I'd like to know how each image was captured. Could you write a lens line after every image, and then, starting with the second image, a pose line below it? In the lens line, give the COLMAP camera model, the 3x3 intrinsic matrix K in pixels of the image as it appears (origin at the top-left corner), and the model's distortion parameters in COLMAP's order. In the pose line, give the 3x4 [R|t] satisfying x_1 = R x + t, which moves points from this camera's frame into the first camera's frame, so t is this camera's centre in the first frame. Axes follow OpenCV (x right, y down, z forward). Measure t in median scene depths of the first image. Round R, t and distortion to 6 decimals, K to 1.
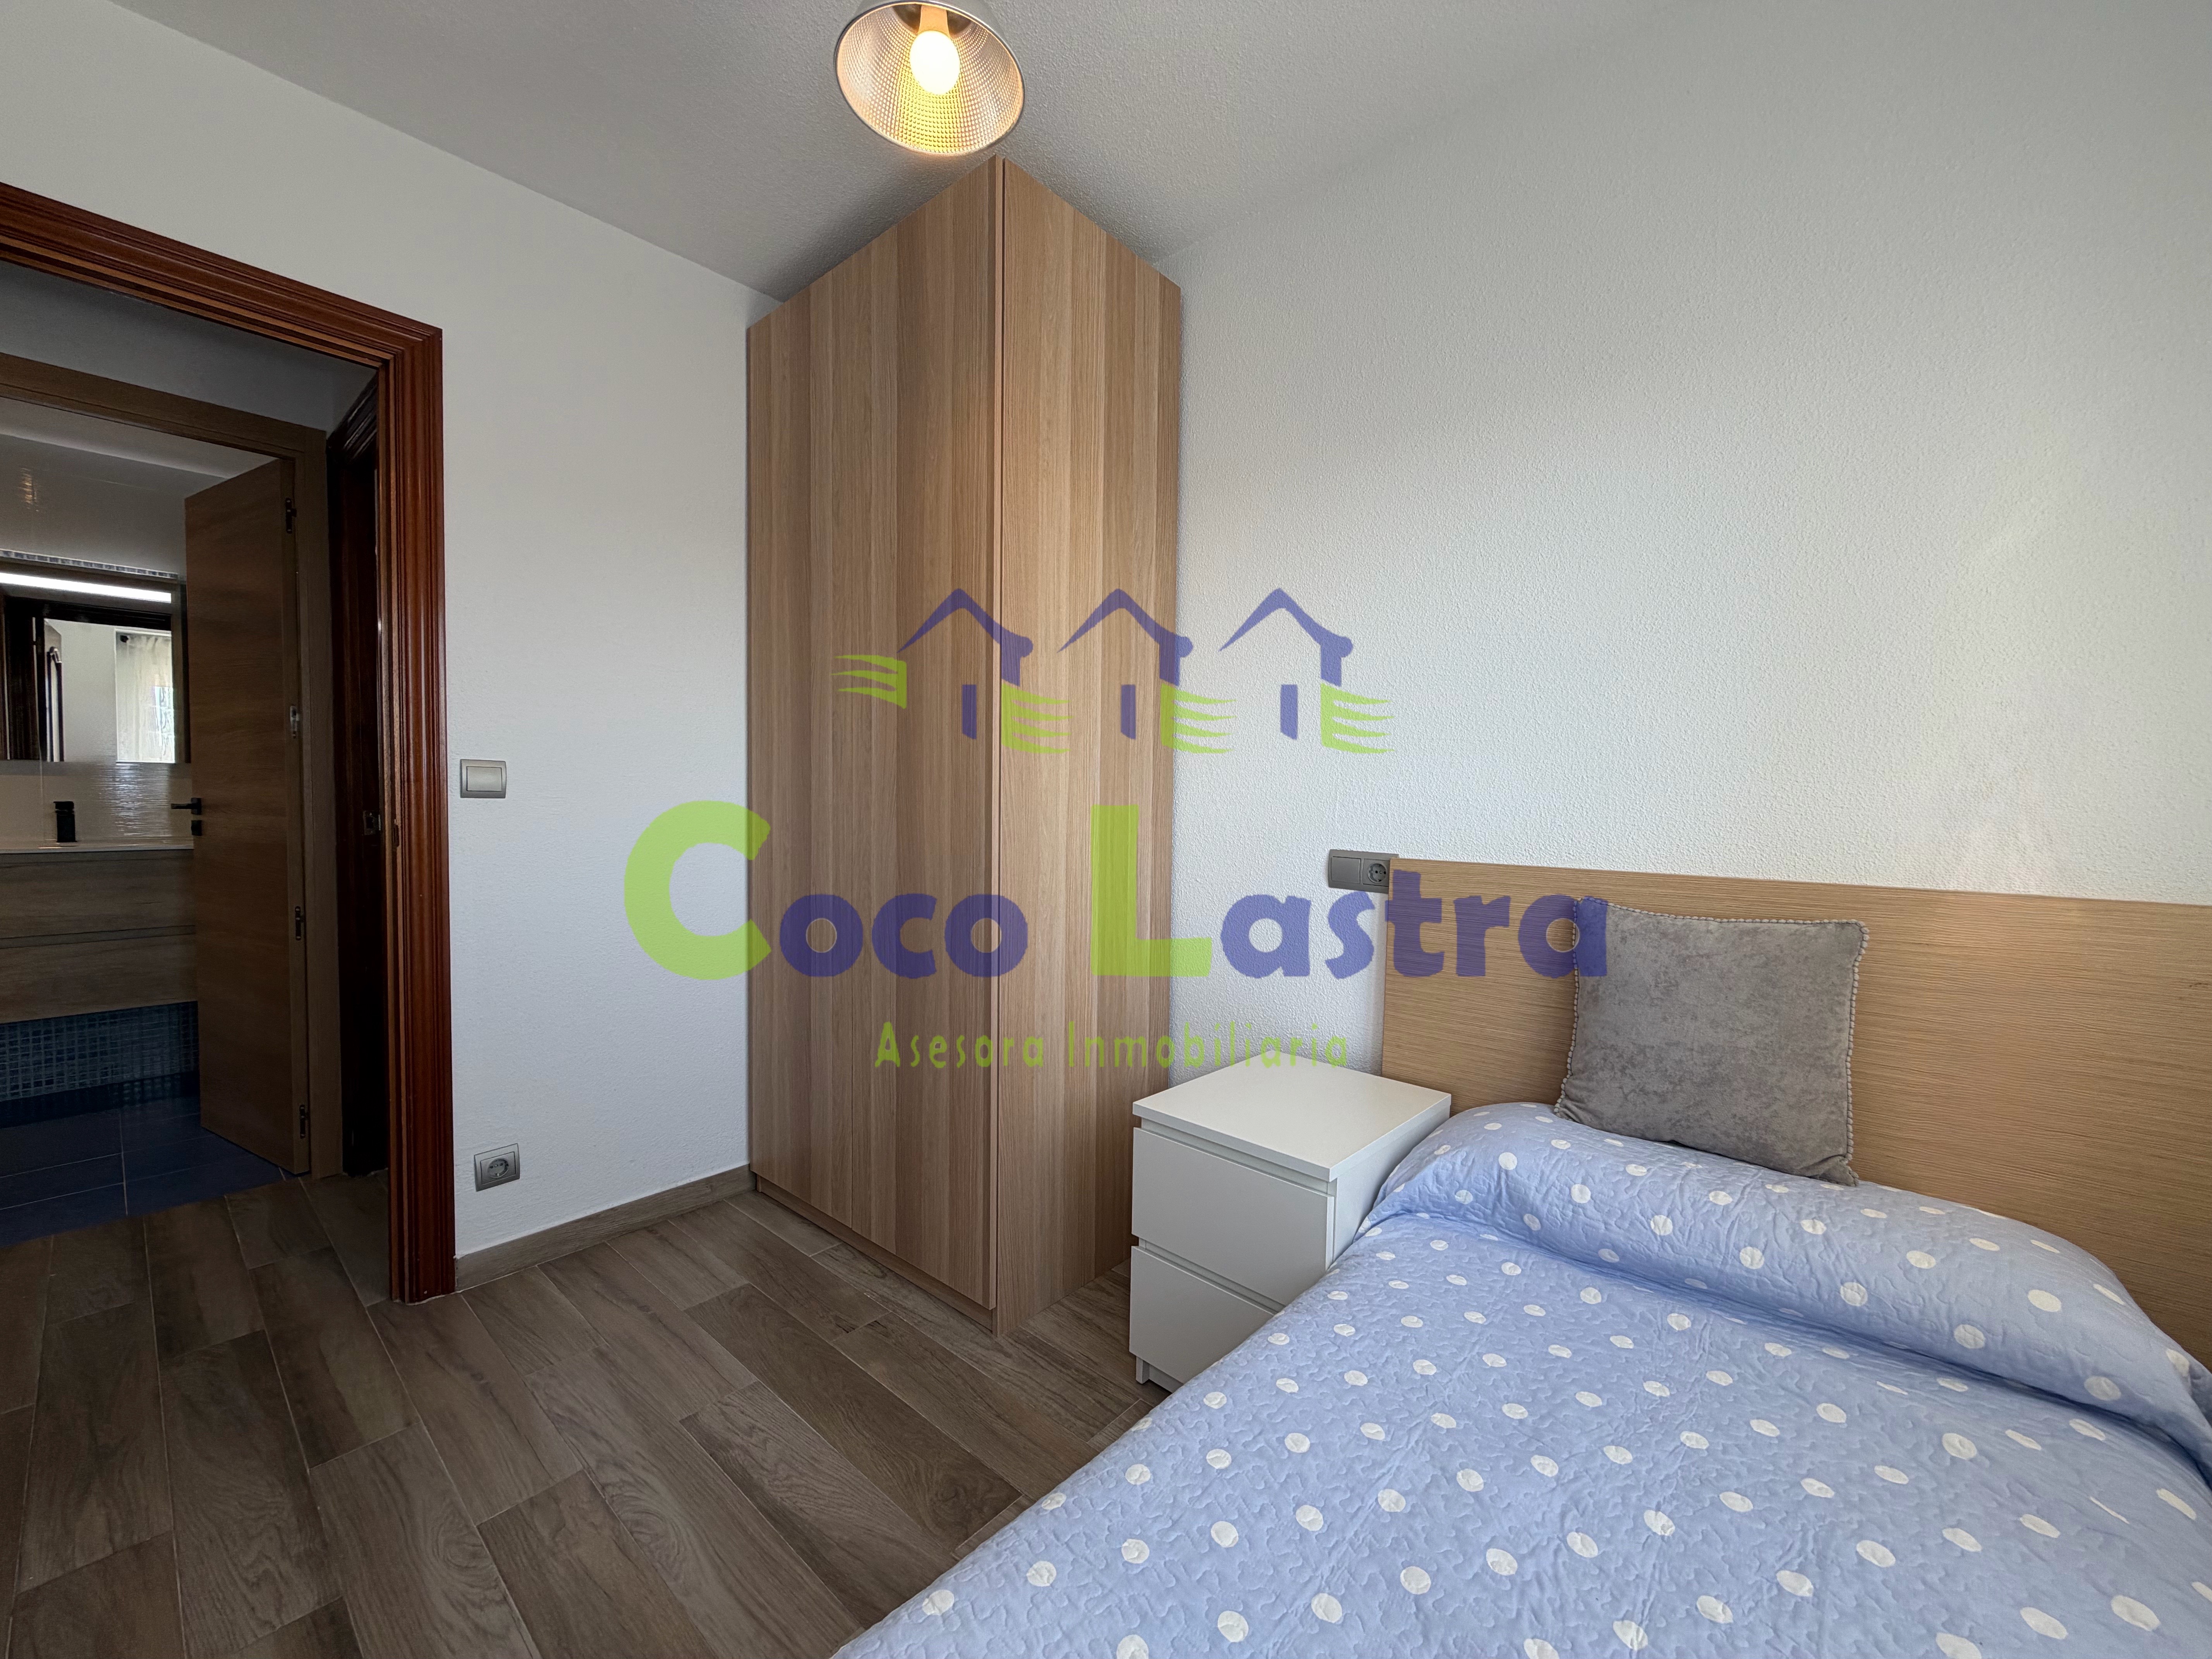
lens RADIAL K [[877.5, 0, 1111.0], [0, 877.5, 840.2], [0, 0, 1]] dist [-0.001685, 0.000582]
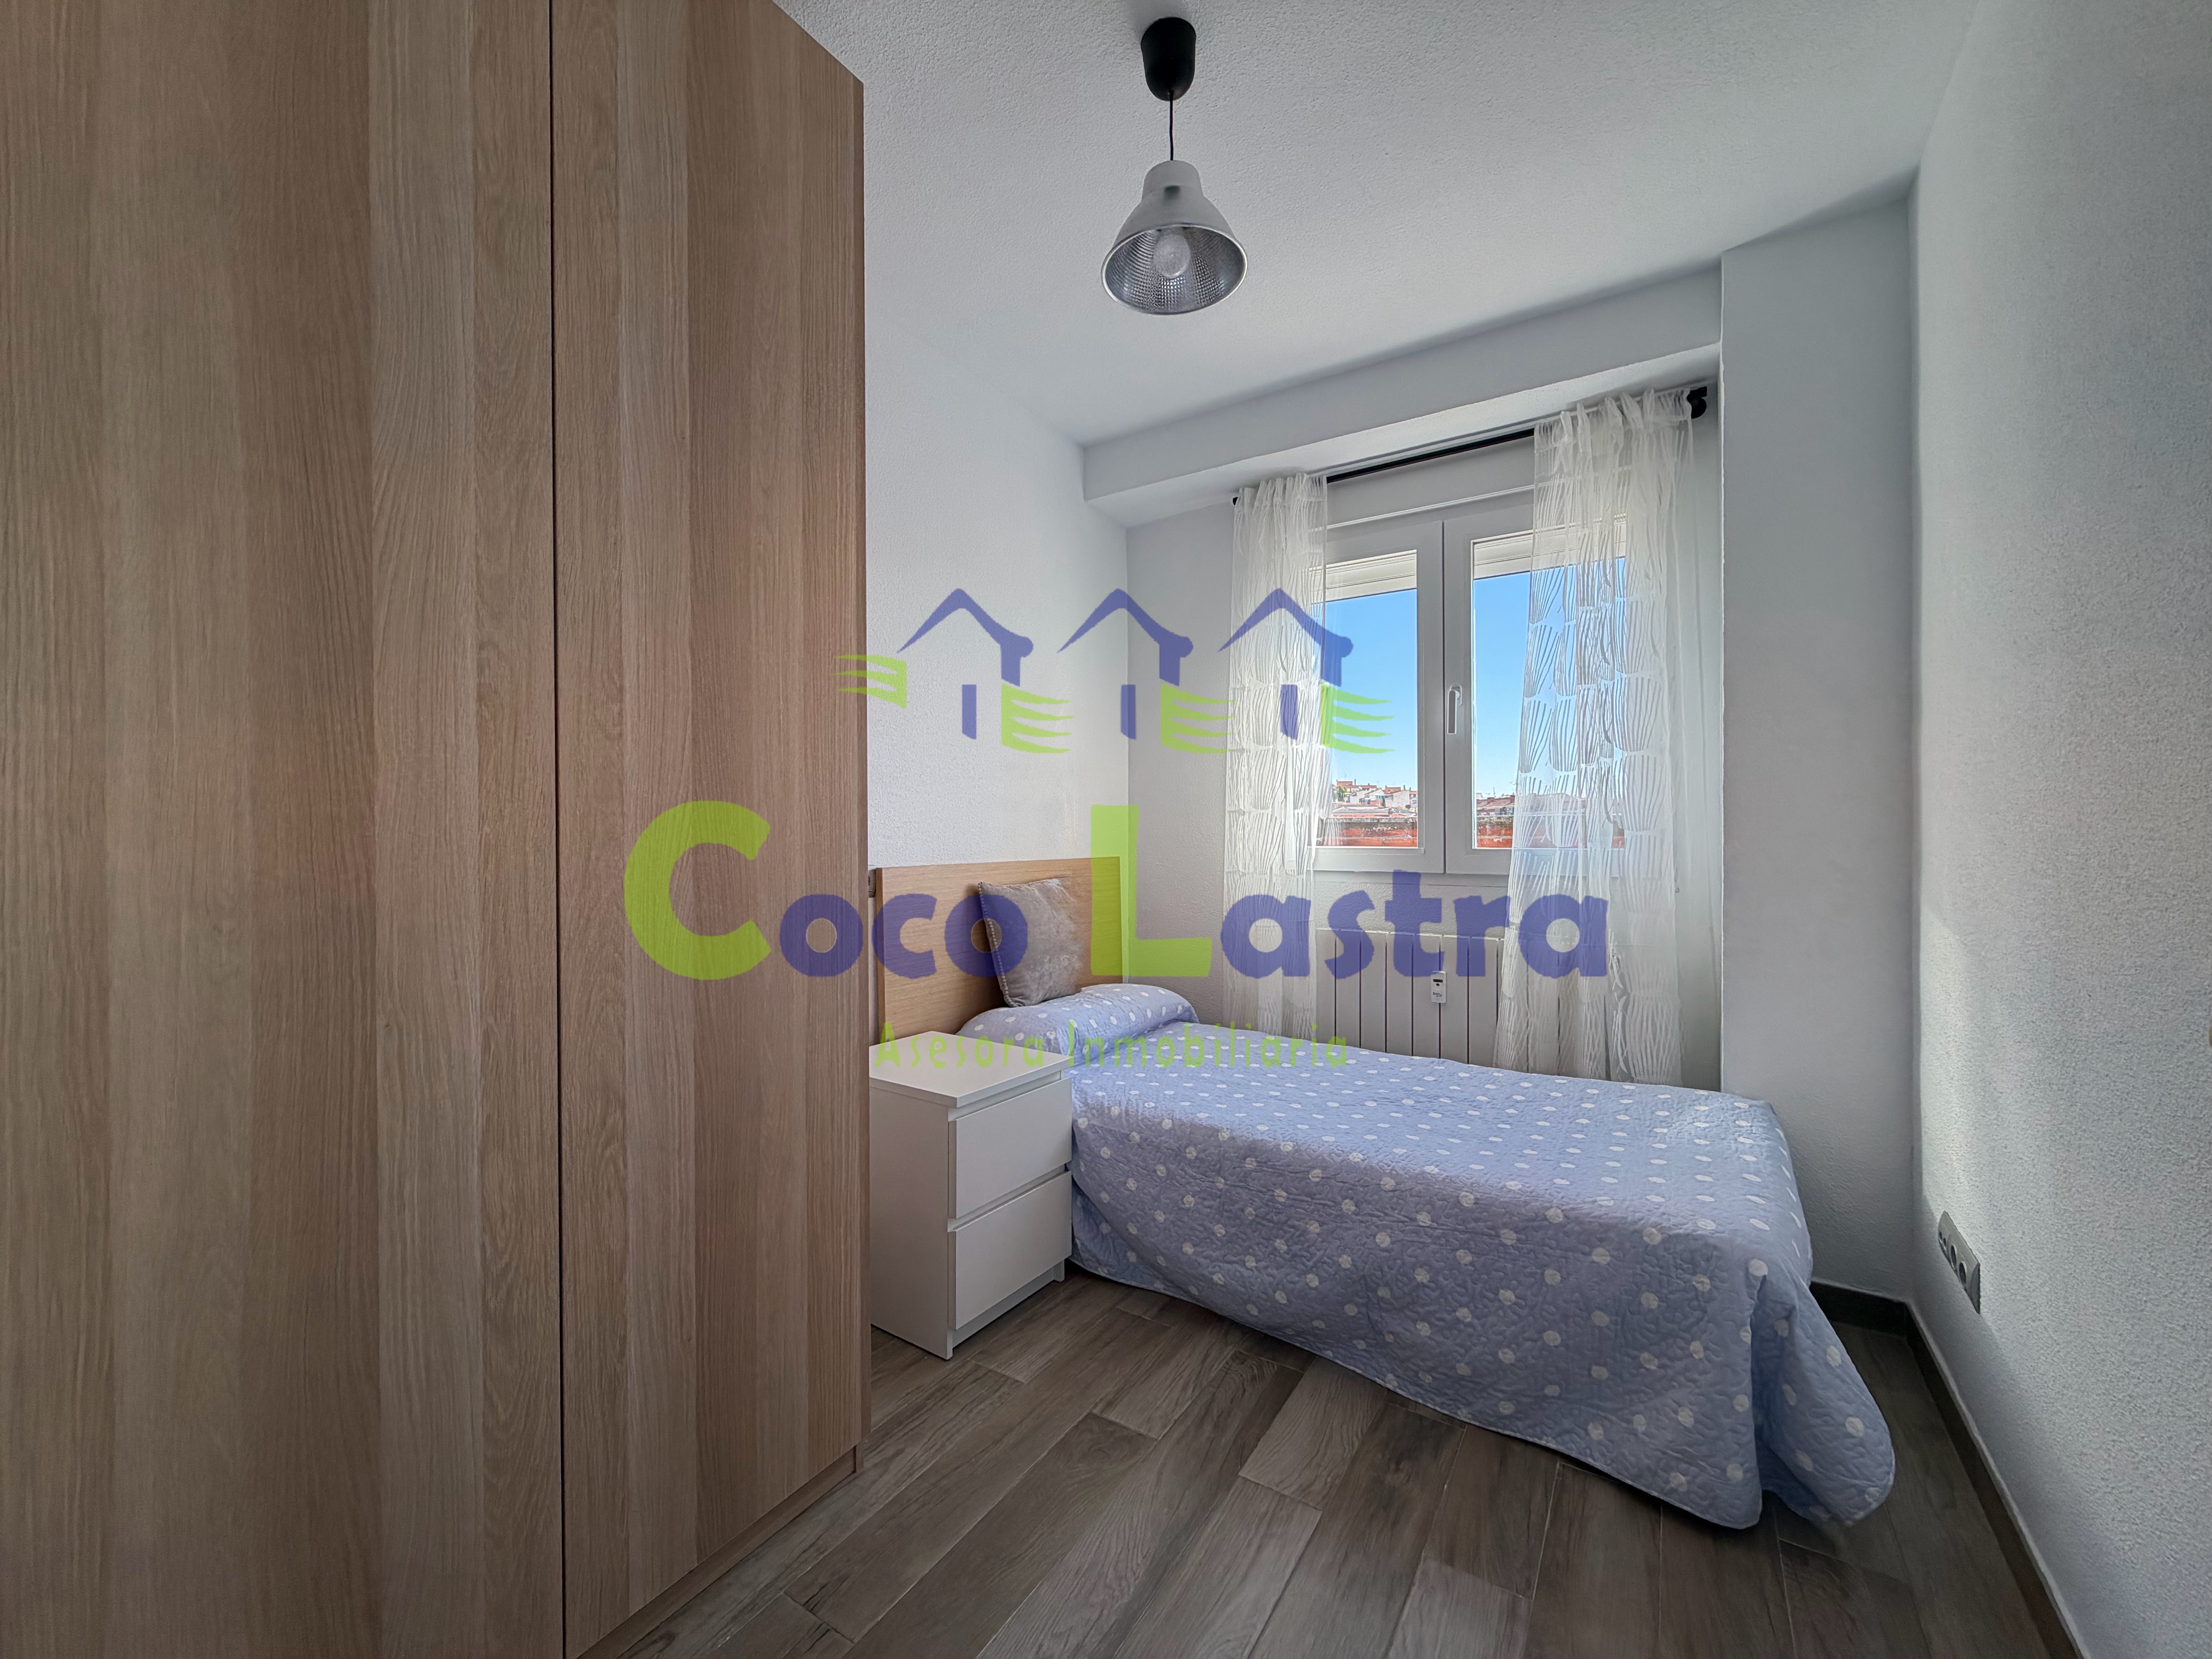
lens RADIAL K [[877.5, 0, 1096.7], [0, 877.5, 826.1], [0, 0, 1]] dist [-0.001685, 0.000582]
pose [[-0.127300, -0.017304, 0.991713, -1.041291], [0.037538, 0.999047, 0.022250, -0.057091], [-0.991154, 0.040059, -0.126529, 0.919411]]
